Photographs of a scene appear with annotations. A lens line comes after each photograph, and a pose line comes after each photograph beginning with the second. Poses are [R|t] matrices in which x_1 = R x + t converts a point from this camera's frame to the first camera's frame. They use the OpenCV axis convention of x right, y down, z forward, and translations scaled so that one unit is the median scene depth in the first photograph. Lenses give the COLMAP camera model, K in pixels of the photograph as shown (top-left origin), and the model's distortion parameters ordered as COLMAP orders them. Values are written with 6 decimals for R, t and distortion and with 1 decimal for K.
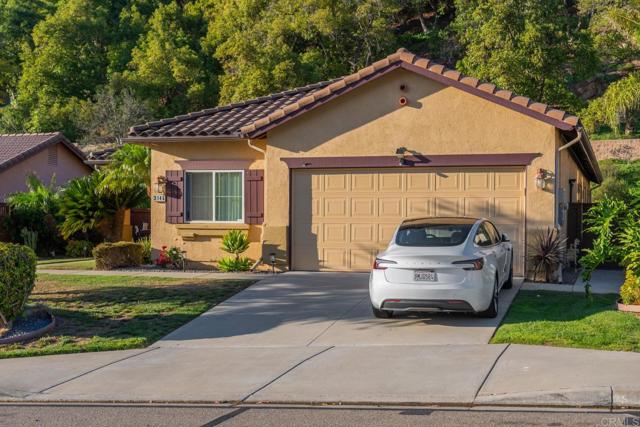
lens RADIAL K [[879.2, 0, 321.0], [0, 879.2, 249.1], [0, 0, 1]] dist [0.019091, 0.034892]
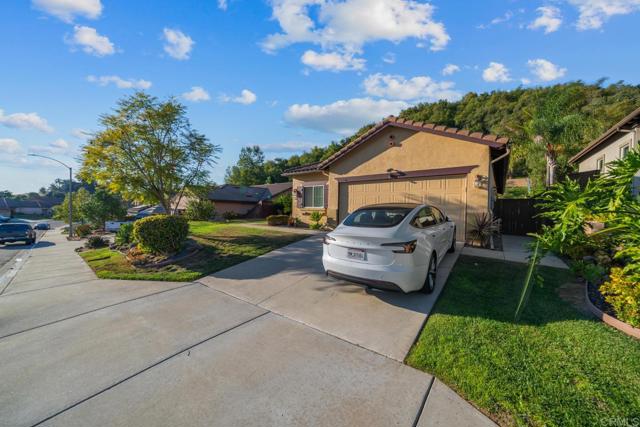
lens RADIAL K [[219.0, 0, 320.0], [0, 219.0, 213.5], [0, 0, 1]] dist [0.000153, -0.000040]
pose [[0.934688, 0.016837, -0.355070, 0.119511], [-0.020464, 0.999770, -0.006462, -0.012432], [0.354880, 0.013306, 0.934817, 0.506759]]
